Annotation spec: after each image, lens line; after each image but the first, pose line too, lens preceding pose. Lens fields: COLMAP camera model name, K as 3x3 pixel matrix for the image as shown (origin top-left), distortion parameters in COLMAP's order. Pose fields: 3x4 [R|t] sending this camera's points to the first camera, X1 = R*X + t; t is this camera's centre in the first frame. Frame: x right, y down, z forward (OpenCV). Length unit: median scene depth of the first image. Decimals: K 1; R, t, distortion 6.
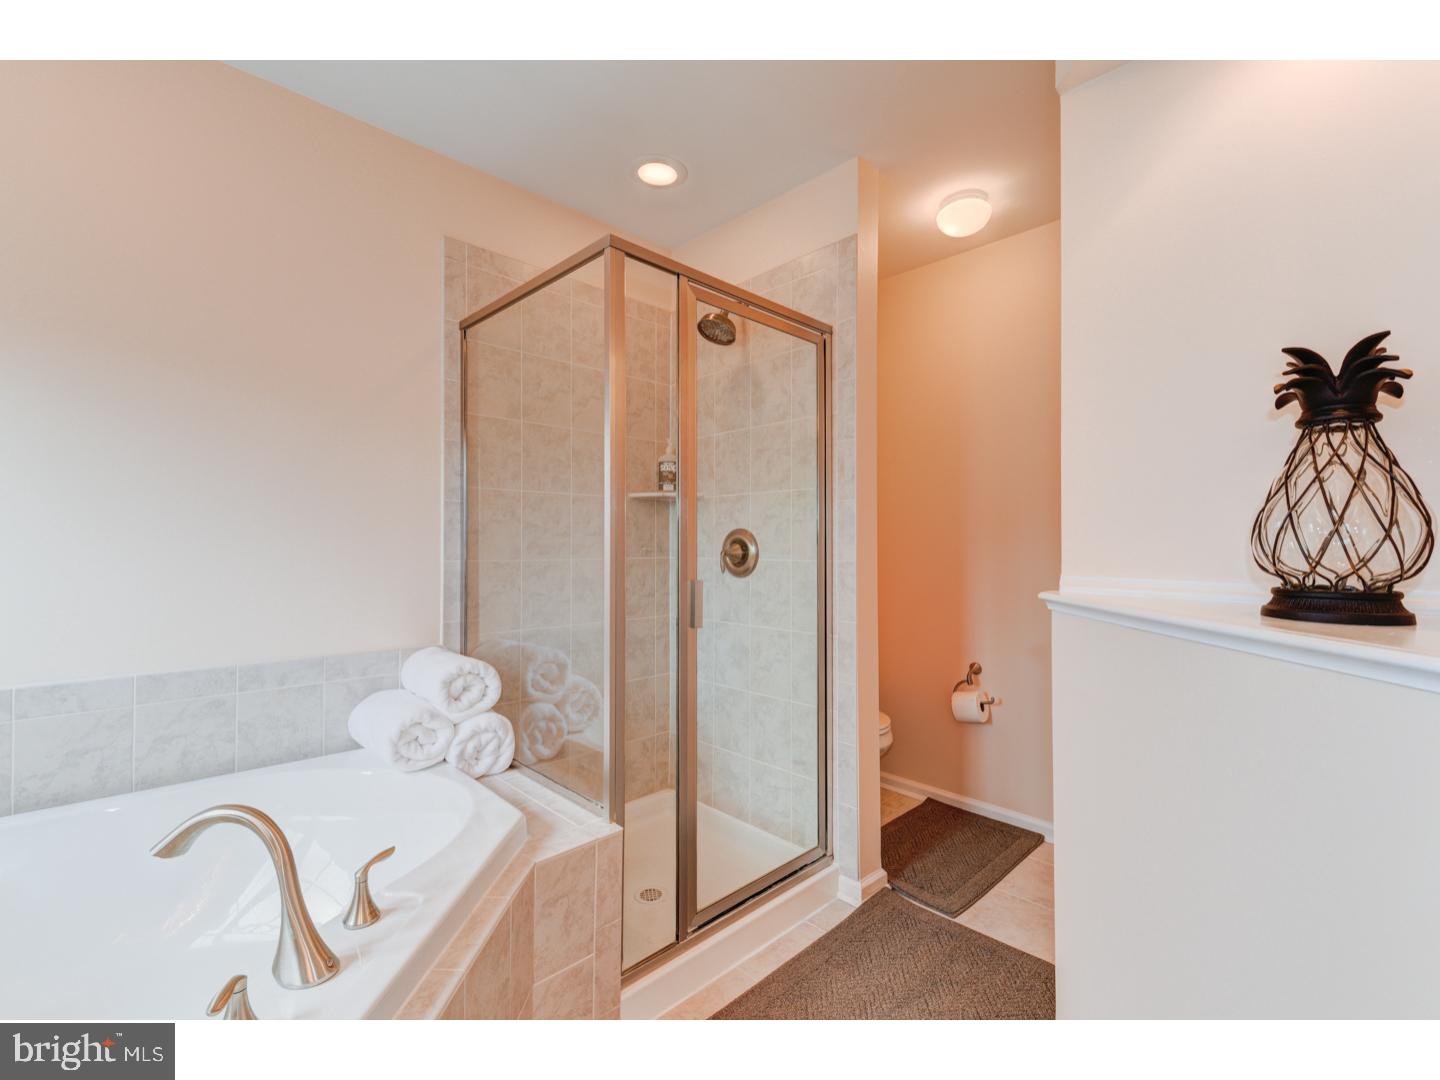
lens RADIAL K [[622.0, 0, 711.7], [0, 622.0, 537.9], [0, 0, 1]] dist [0.005996, -0.001094]
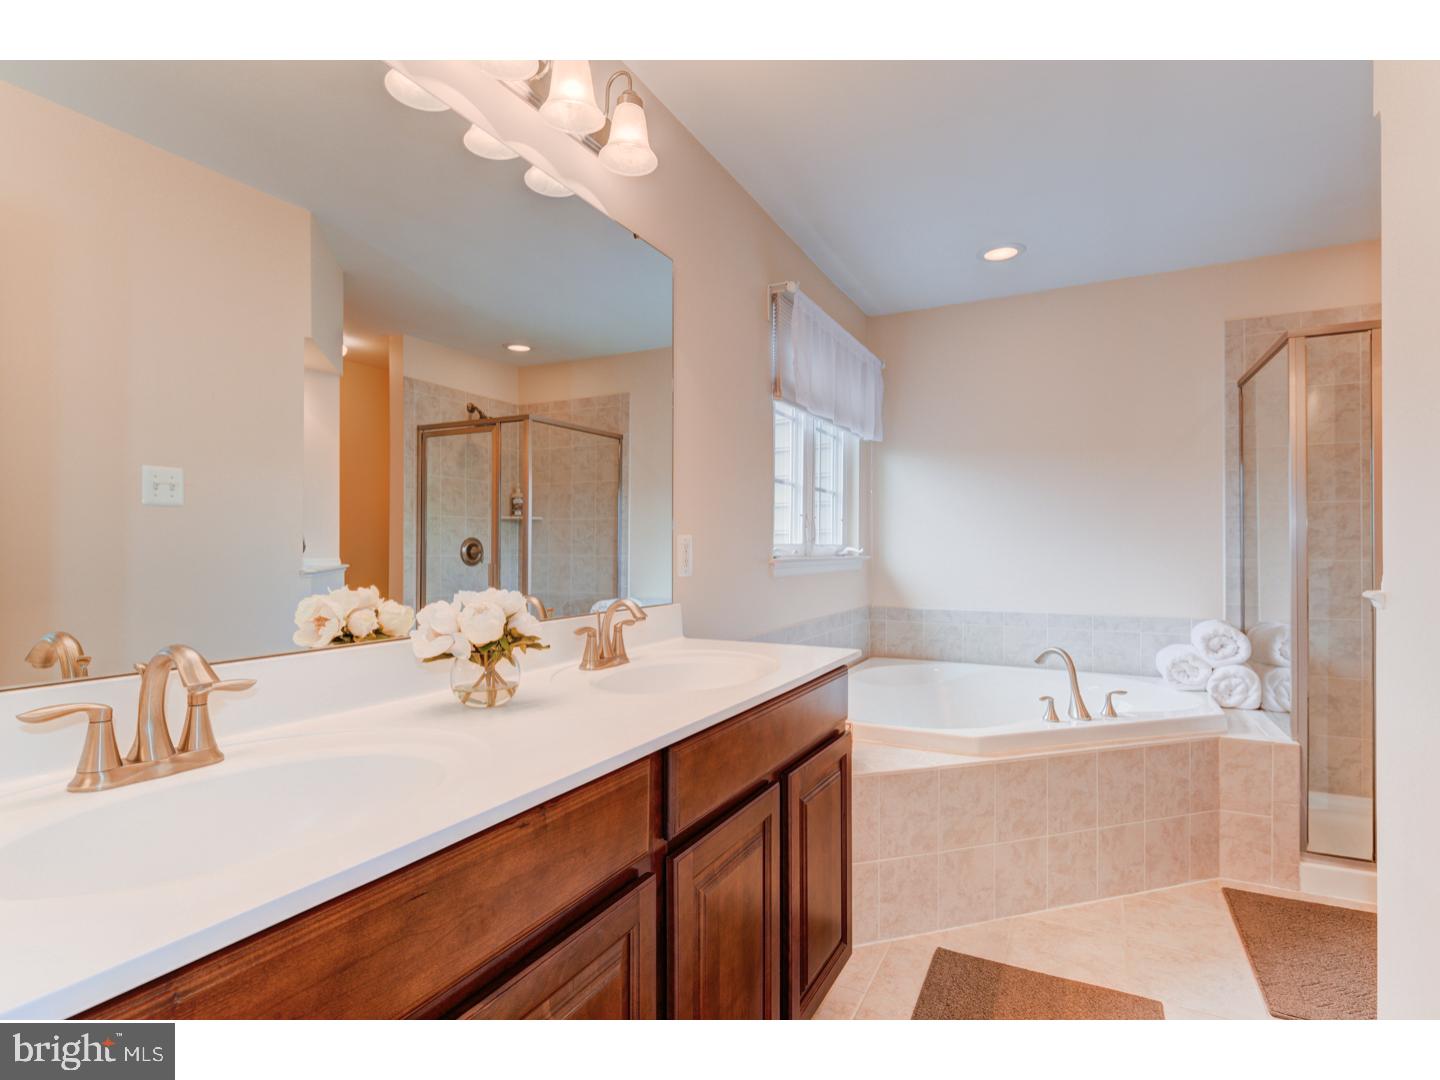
lens RADIAL K [[742.4, 0, 717.6], [0, 742.4, 543.2], [0, 0, 1]] dist [0.001832, -0.000143]
pose [[0.325517, -0.009074, -0.945493, 0.859105], [0.014484, 0.999884, -0.004610, -0.008895], [0.945425, -0.012194, 0.325611, -0.676596]]
